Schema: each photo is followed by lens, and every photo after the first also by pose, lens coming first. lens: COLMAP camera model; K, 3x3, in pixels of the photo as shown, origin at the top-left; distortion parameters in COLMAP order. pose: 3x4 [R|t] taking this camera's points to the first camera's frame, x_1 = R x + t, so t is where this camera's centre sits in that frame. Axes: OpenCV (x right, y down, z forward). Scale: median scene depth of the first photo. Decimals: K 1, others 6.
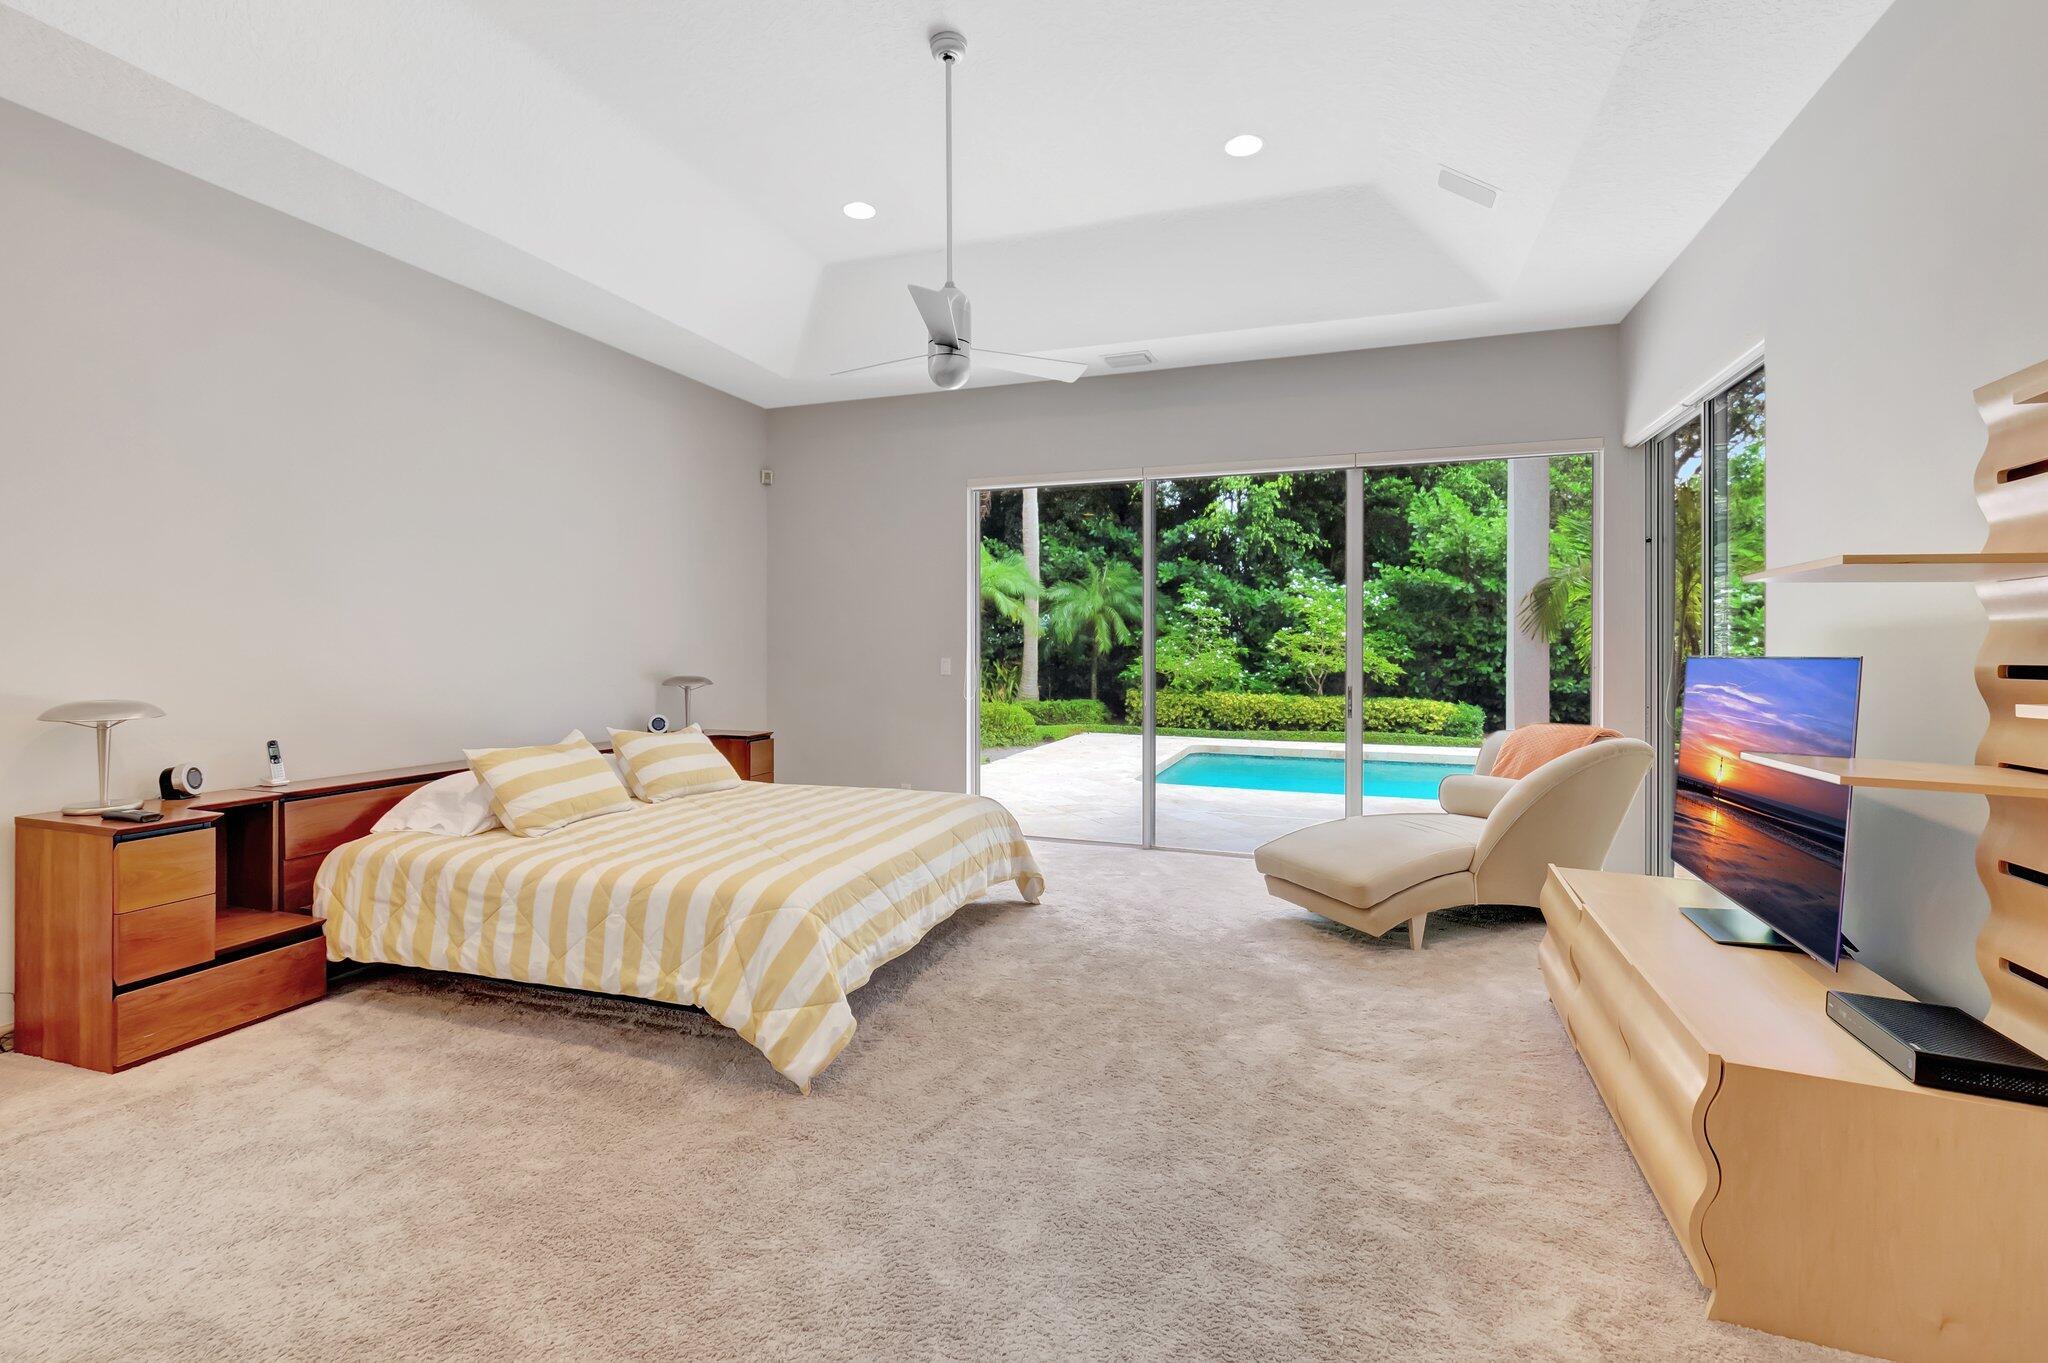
lens RADIAL K [[913.5, 0, 1003.9], [0, 913.5, 645.7], [0, 0, 1]] dist [0.023733, -0.004459]
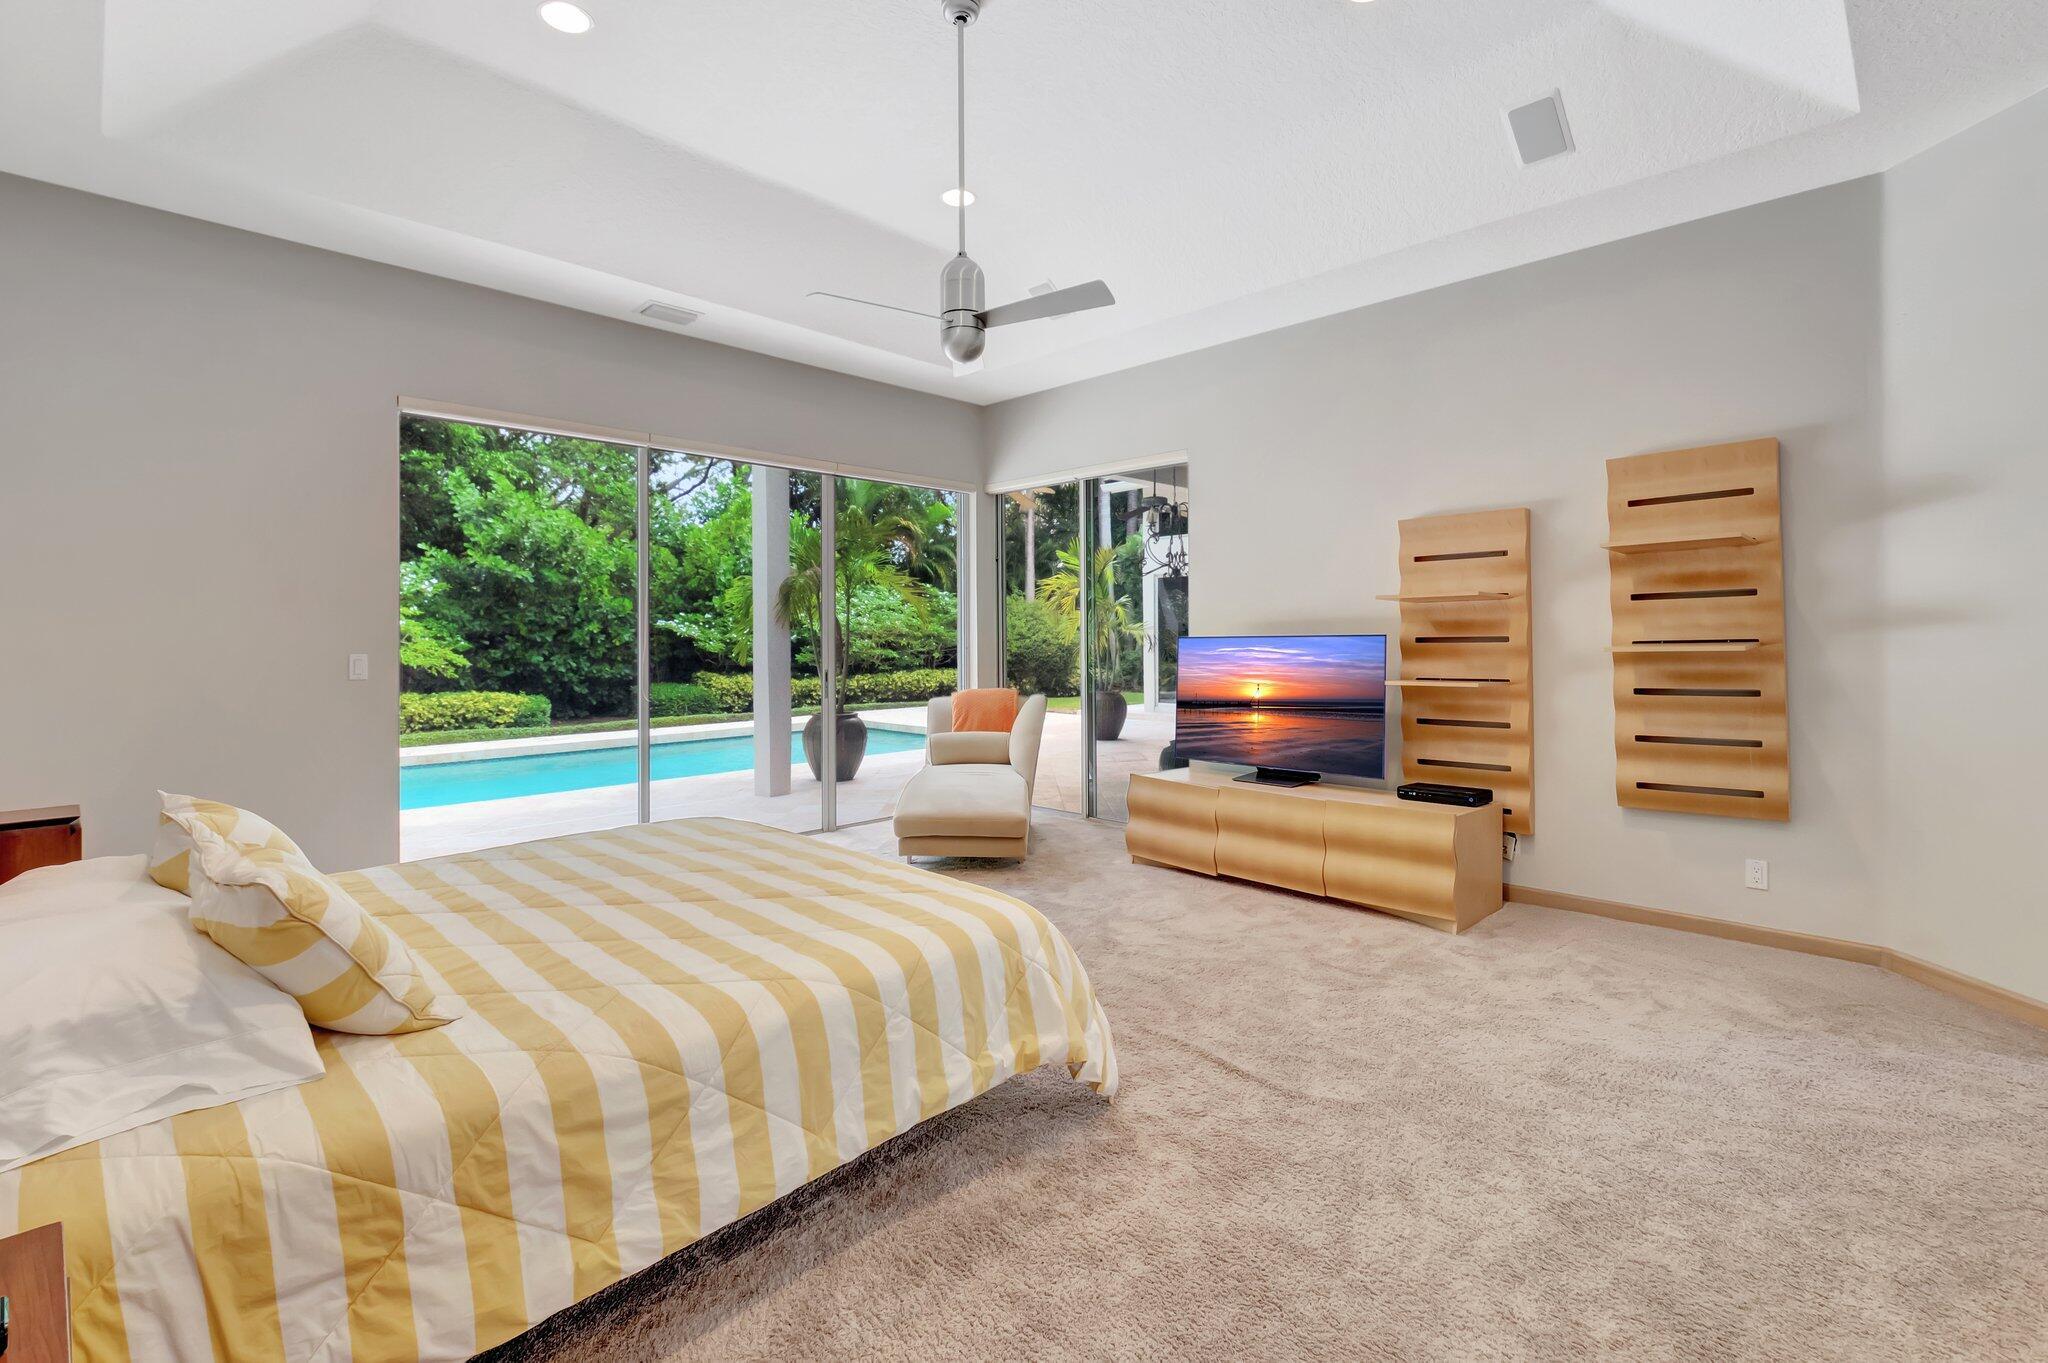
lens RADIAL K [[913.5, 0, 995.4], [0, 913.5, 638.7], [0, 0, 1]] dist [0.023733, -0.004459]
pose [[0.438086, -0.009996, 0.898878, -0.171937], [0.009705, 0.999932, 0.006390, 0.002591], [-0.898881, 0.005924, 0.438153, 0.111974]]
